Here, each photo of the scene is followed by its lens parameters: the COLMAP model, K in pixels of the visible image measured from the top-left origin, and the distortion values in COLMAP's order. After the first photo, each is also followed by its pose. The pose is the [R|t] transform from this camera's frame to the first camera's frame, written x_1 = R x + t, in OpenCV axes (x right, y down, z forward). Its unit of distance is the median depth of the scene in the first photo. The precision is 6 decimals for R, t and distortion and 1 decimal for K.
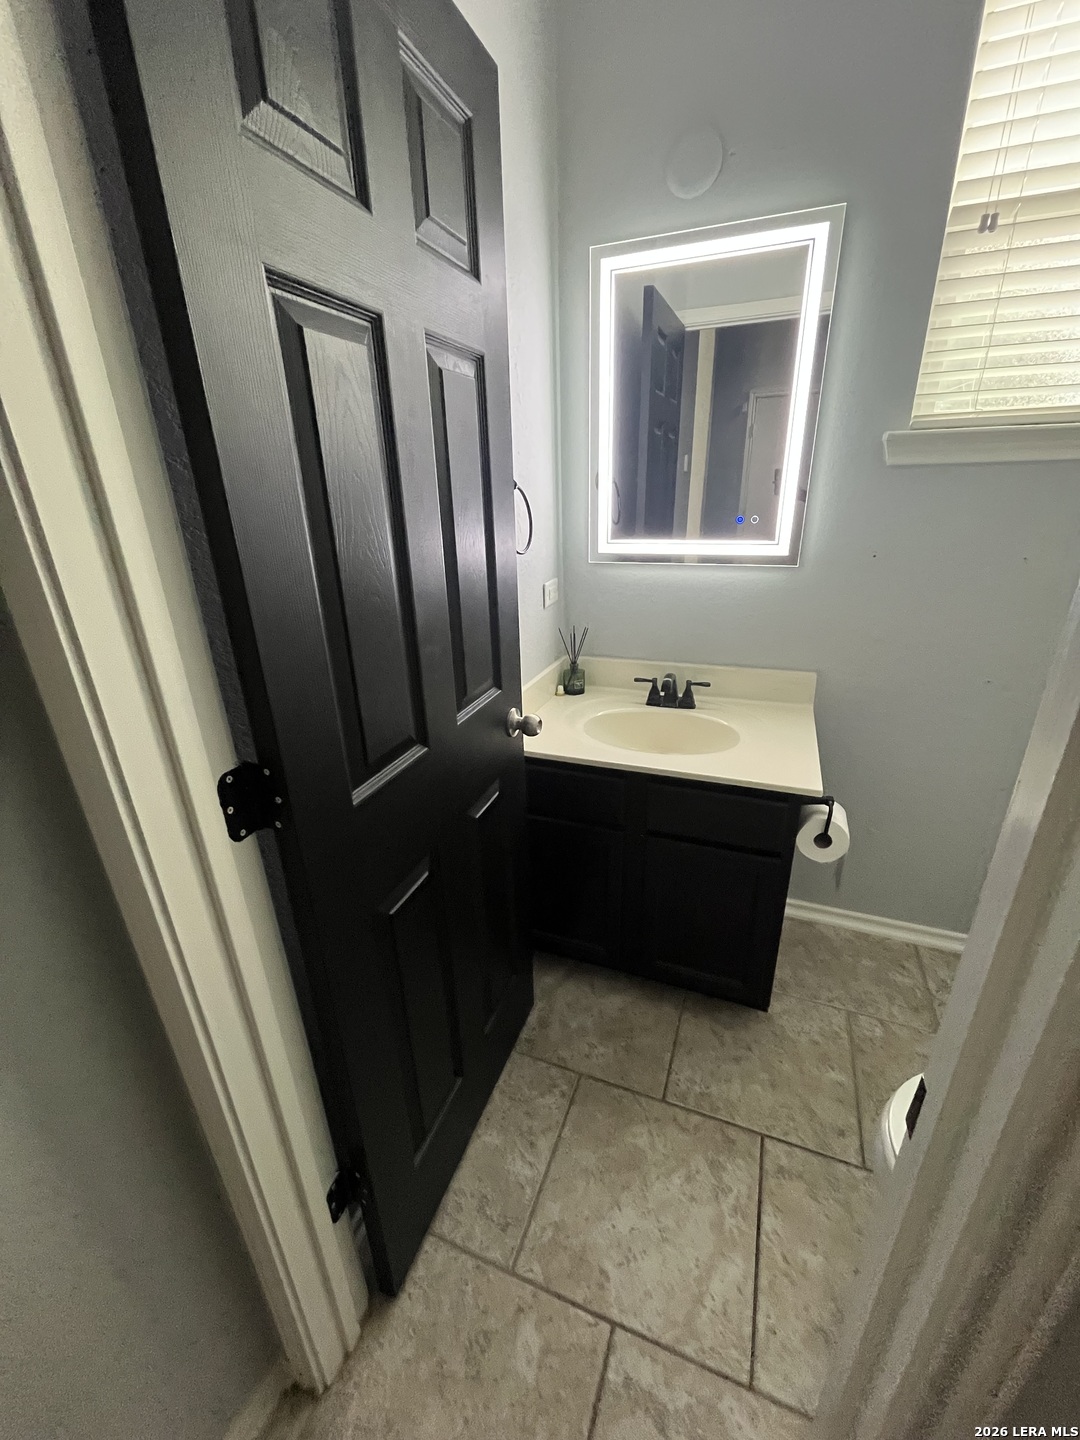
lens RADIAL K [[585.4, 0, 539.4], [0, 585.4, 718.7], [0, 0, 1]] dist [-0.002588, 0.000328]
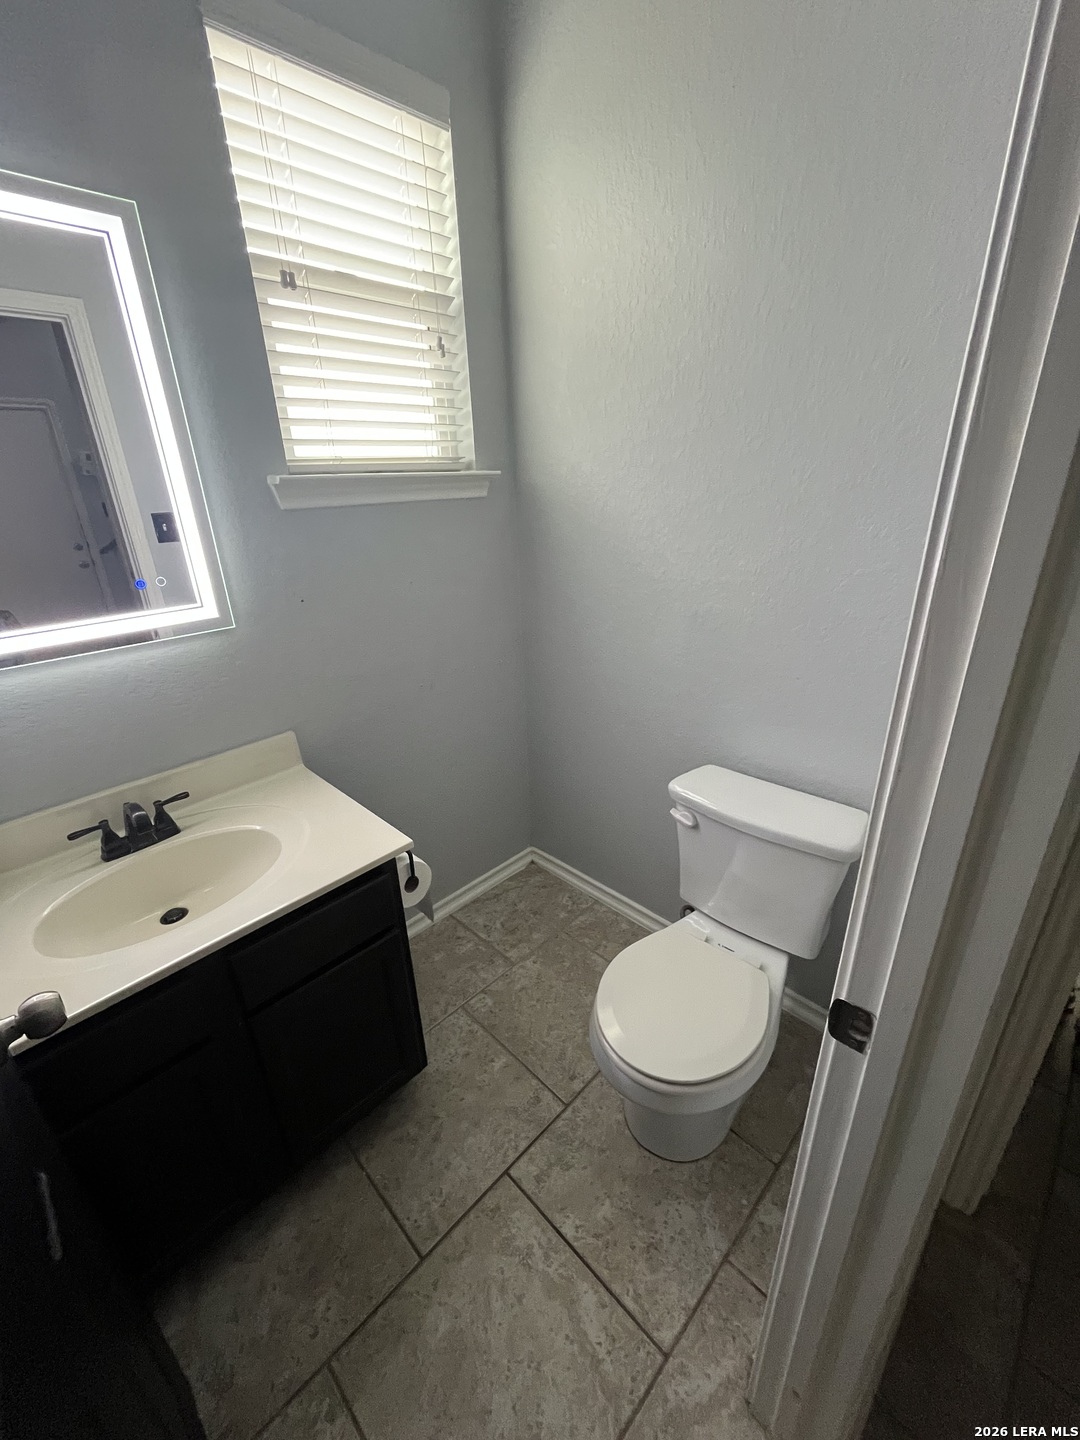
lens RADIAL K [[585.4, 0, 539.4], [0, 585.4, 718.7], [0, 0, 1]] dist [-0.002588, 0.000328]
pose [[0.400188, -0.337152, 0.852161, -0.167331], [0.366931, 0.911027, 0.188126, -0.143874], [-0.839769, 0.237399, 0.488293, 0.255032]]
